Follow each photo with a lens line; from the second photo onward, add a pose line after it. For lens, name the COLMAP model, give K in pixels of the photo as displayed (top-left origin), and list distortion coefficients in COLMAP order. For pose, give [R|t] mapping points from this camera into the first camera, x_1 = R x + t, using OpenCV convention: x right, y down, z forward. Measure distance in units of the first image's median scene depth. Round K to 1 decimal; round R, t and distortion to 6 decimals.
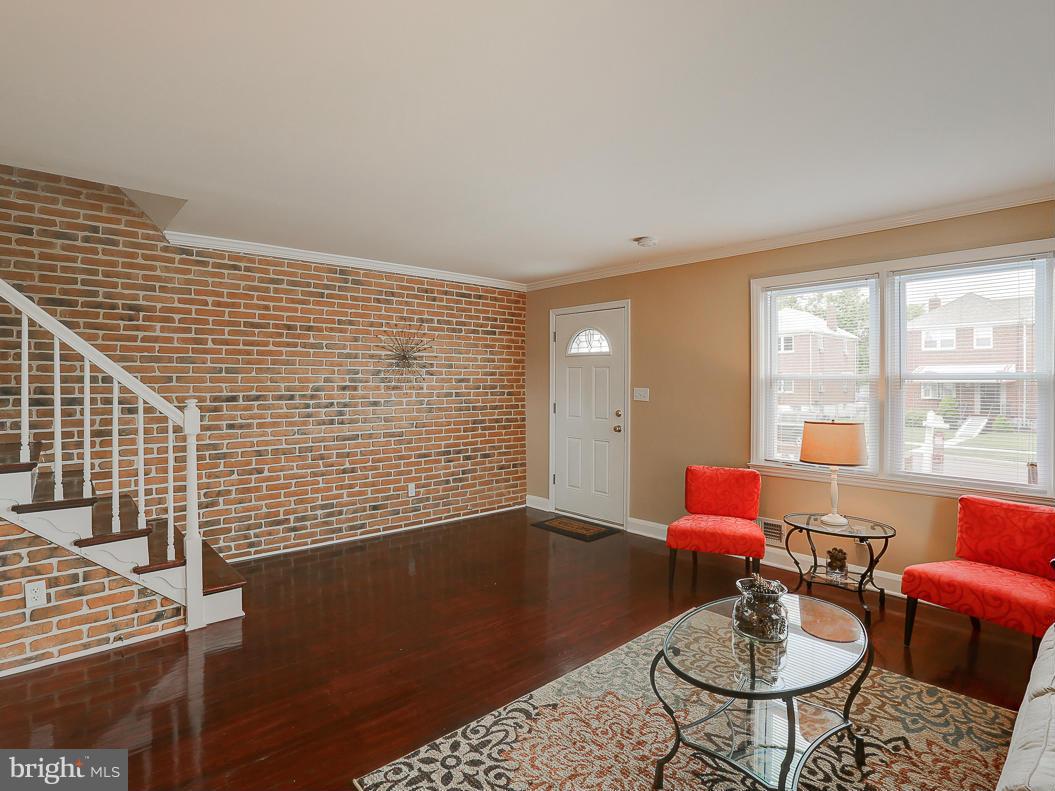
lens RADIAL K [[560.8, 0, 521.9], [0, 560.8, 385.7], [0, 0, 1]] dist [-0.044316, 0.012871]
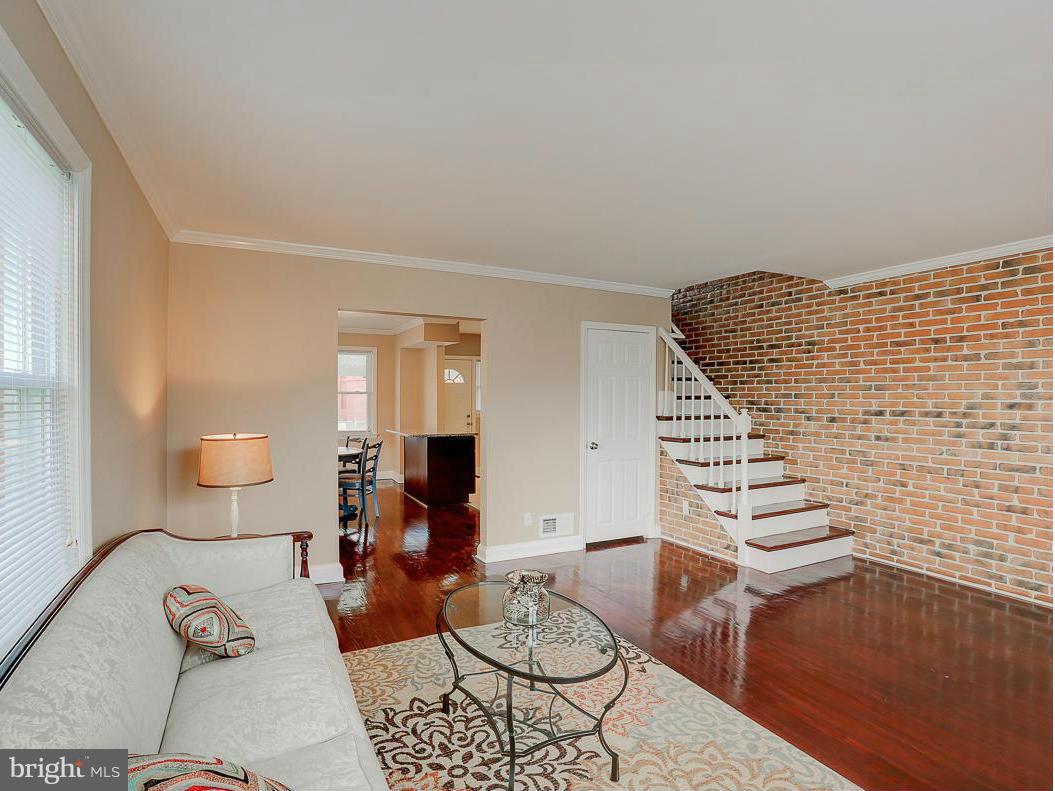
lens RADIAL K [[560.8, 0, 523.2], [0, 560.8, 402.0], [0, 0, 1]] dist [-0.044316, 0.012871]
pose [[-0.270496, 0.008331, -0.962685, 0.734701], [-0.010708, 0.999875, 0.011661, -0.004009], [0.962662, 0.013462, -0.270373, 0.619171]]
